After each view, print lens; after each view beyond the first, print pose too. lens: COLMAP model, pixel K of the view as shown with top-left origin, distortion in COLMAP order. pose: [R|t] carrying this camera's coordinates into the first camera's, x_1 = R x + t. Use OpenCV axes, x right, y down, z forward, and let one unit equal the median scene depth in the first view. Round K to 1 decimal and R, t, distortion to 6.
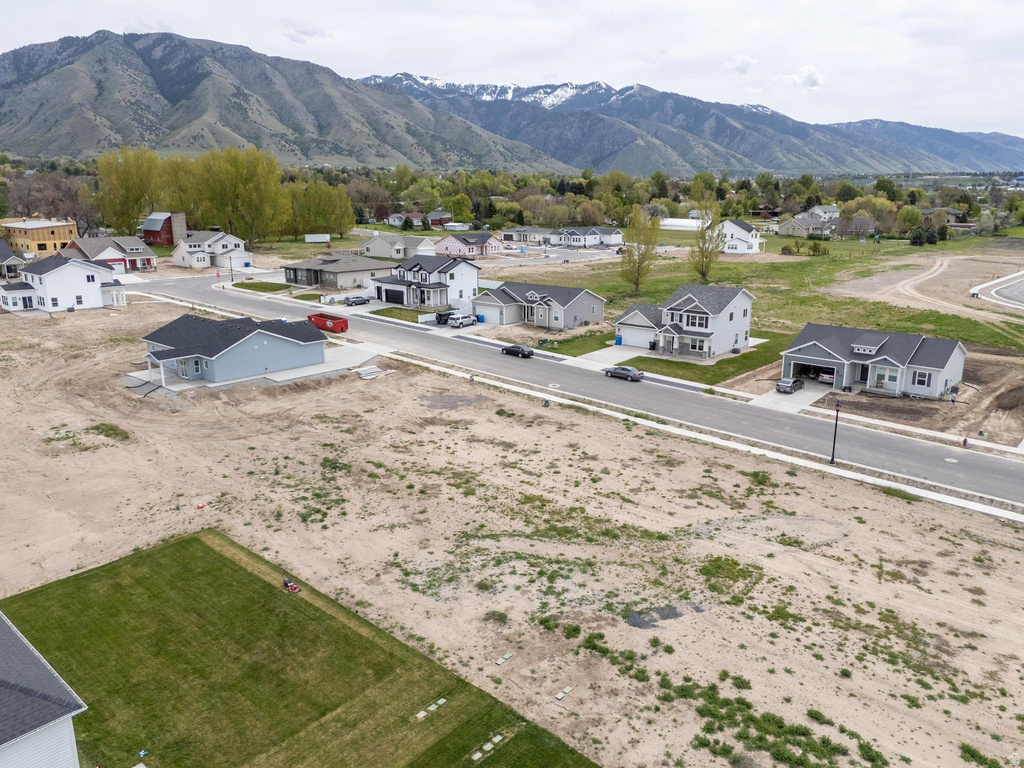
lens RADIAL K [[749.2, 0, 517.6], [0, 749.2, 385.3], [0, 0, 1]] dist [0.084487, -0.078158]
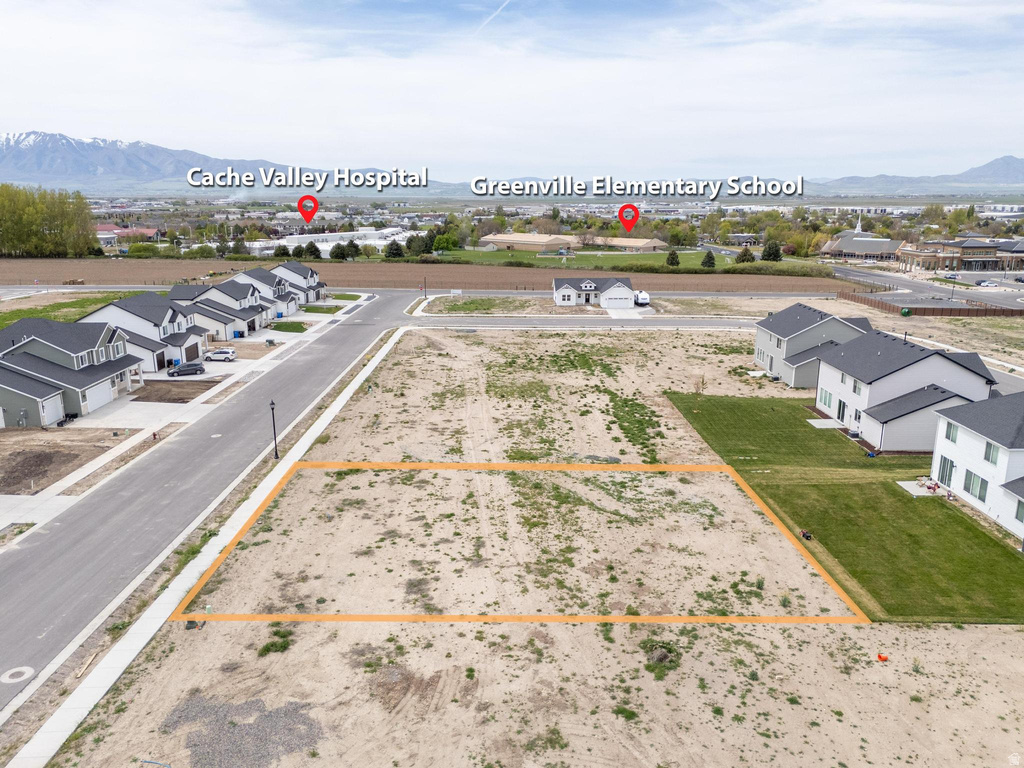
lens RADIAL K [[749.2, 0, 517.1], [0, 749.2, 379.0], [0, 0, 1]] dist [0.084487, -0.078158]
pose [[-0.675978, -0.178360, 0.715012, -0.562074], [0.181183, 0.900259, 0.395861, -0.361461], [-0.714302, 0.397141, -0.576239, 1.340365]]
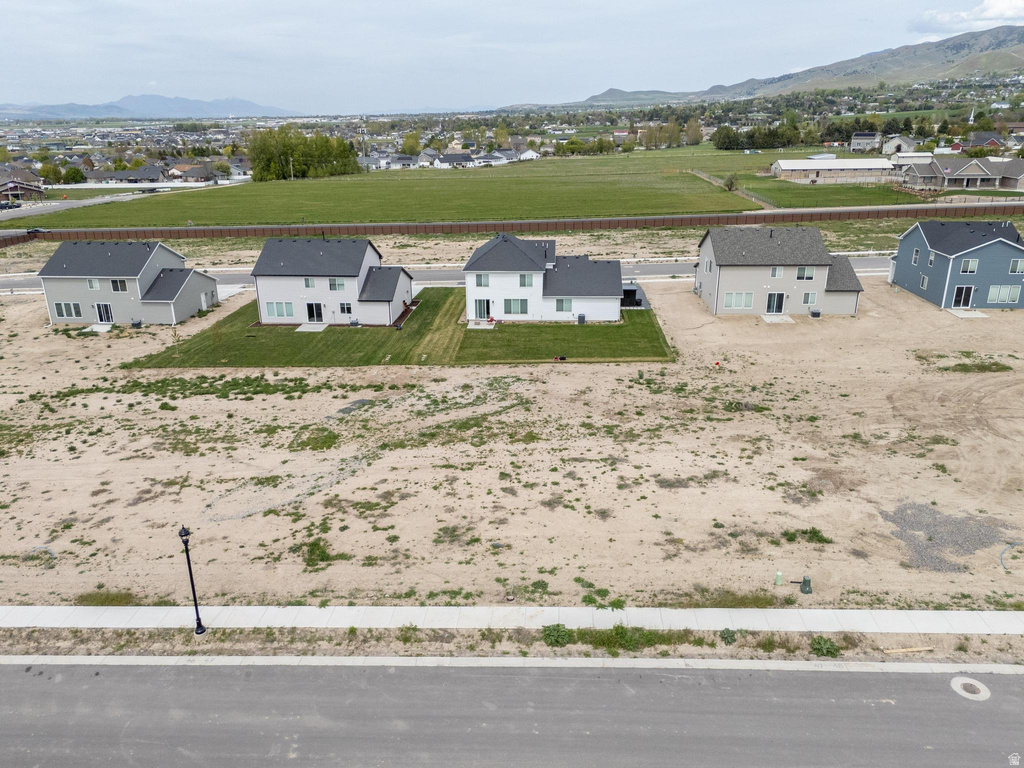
lens RADIAL K [[749.2, 0, 515.1], [0, 749.2, 384.6], [0, 0, 1]] dist [0.084487, -0.078158]
pose [[-0.787464, 0.214594, -0.577798, 0.518455], [-0.143104, 0.848163, 0.510040, -0.357622], [0.599518, 0.484324, -0.637188, 1.406984]]
